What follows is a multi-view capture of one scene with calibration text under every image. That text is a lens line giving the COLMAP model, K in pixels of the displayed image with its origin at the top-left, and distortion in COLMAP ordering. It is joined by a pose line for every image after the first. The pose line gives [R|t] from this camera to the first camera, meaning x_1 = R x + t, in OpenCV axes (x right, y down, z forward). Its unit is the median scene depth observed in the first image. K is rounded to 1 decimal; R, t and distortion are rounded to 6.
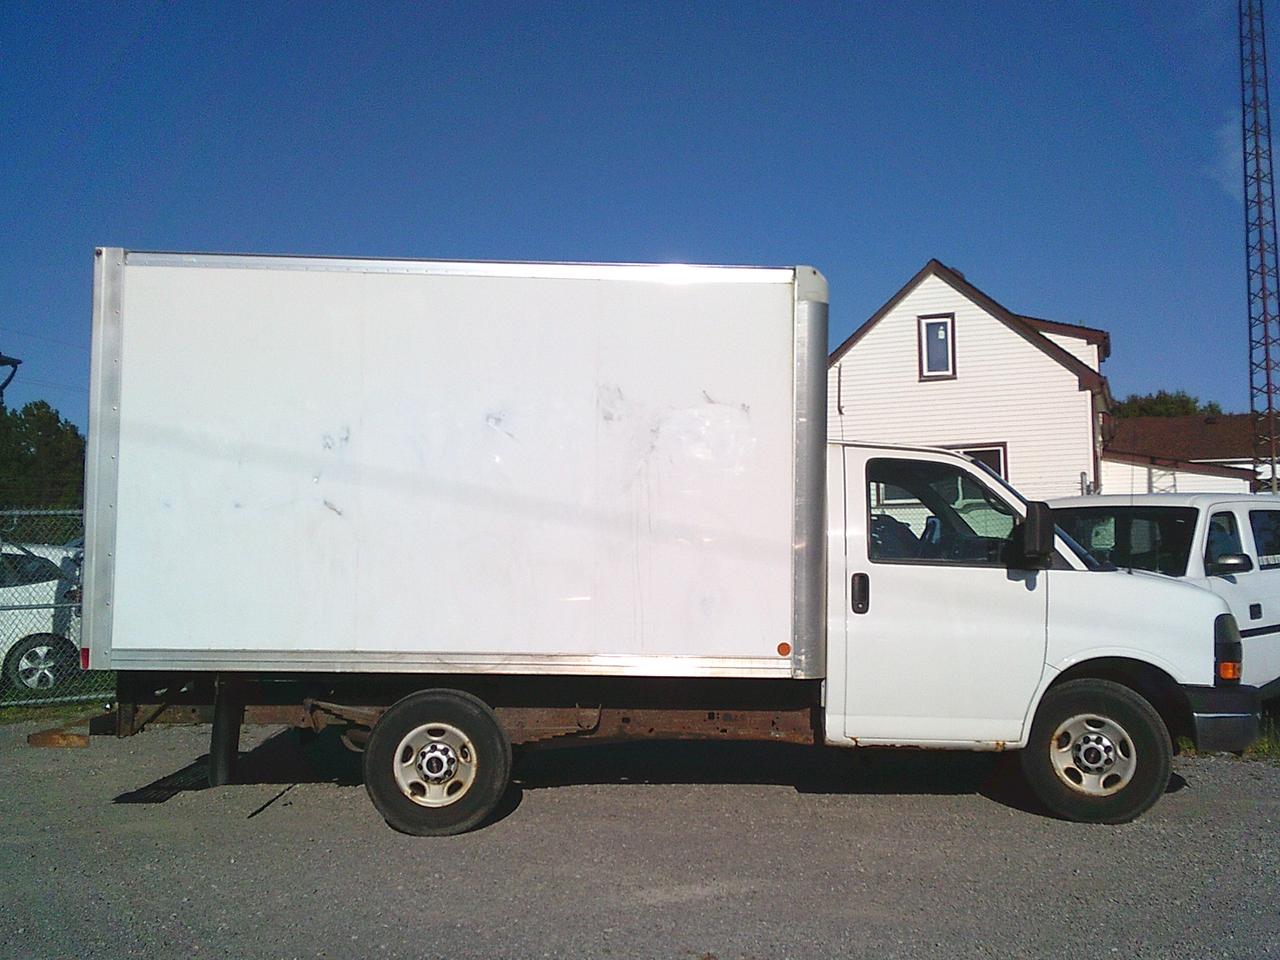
lens RADIAL K [[1389.5, 0, 648.2], [0, 1389.5, 480.2], [0, 0, 1]] dist [0.088423, -0.024915]
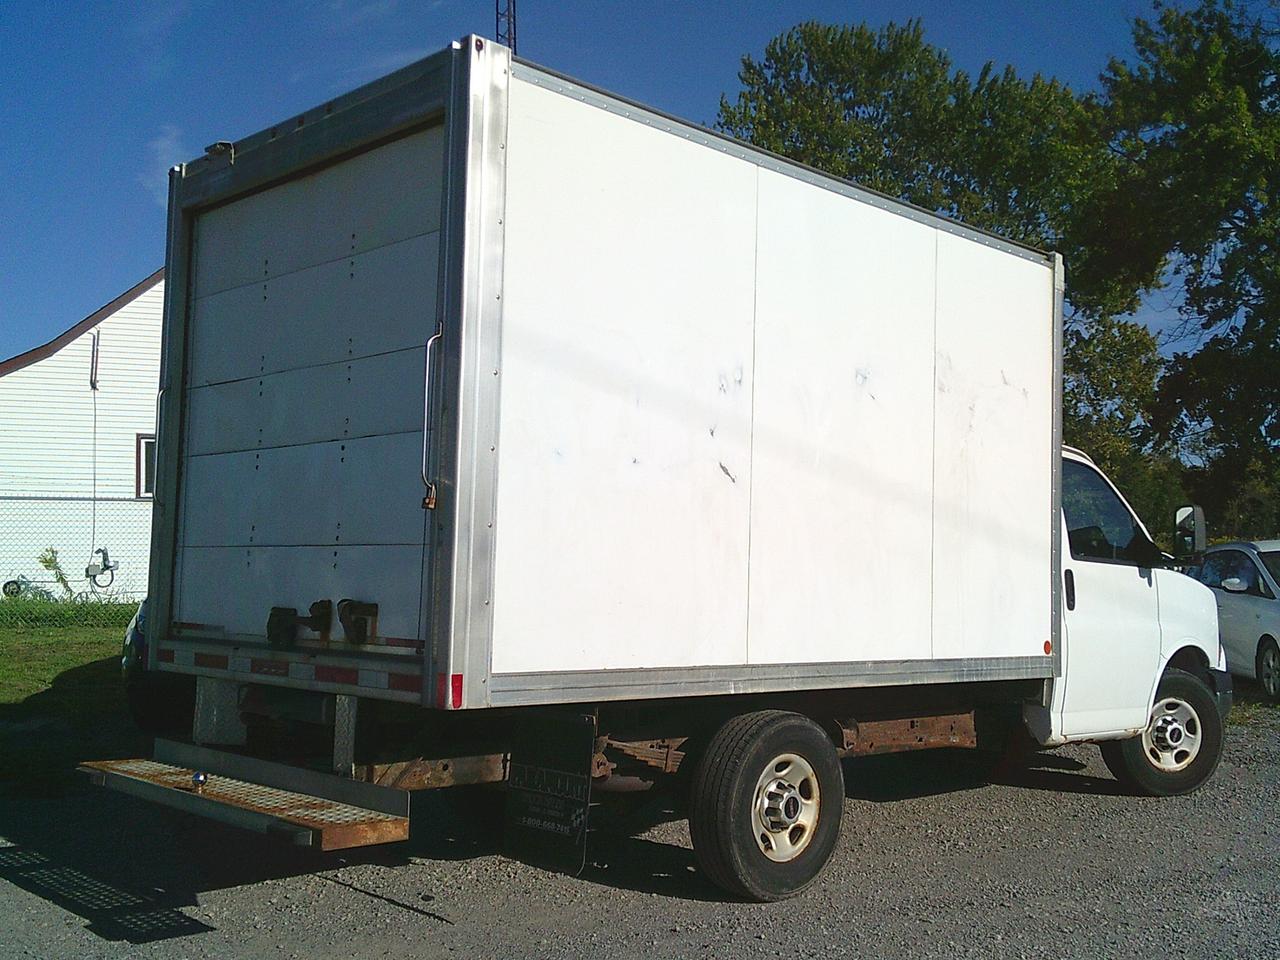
lens RADIAL K [[1389.5, 0, 648.2], [0, 1389.5, 480.2], [0, 0, 1]] dist [0.088423, -0.024915]
pose [[0.705125, 0.055818, 0.706883, -0.773203], [-0.052193, 0.998278, -0.026765, 0.045489], [-0.707160, -0.018022, 0.706824, 0.505538]]
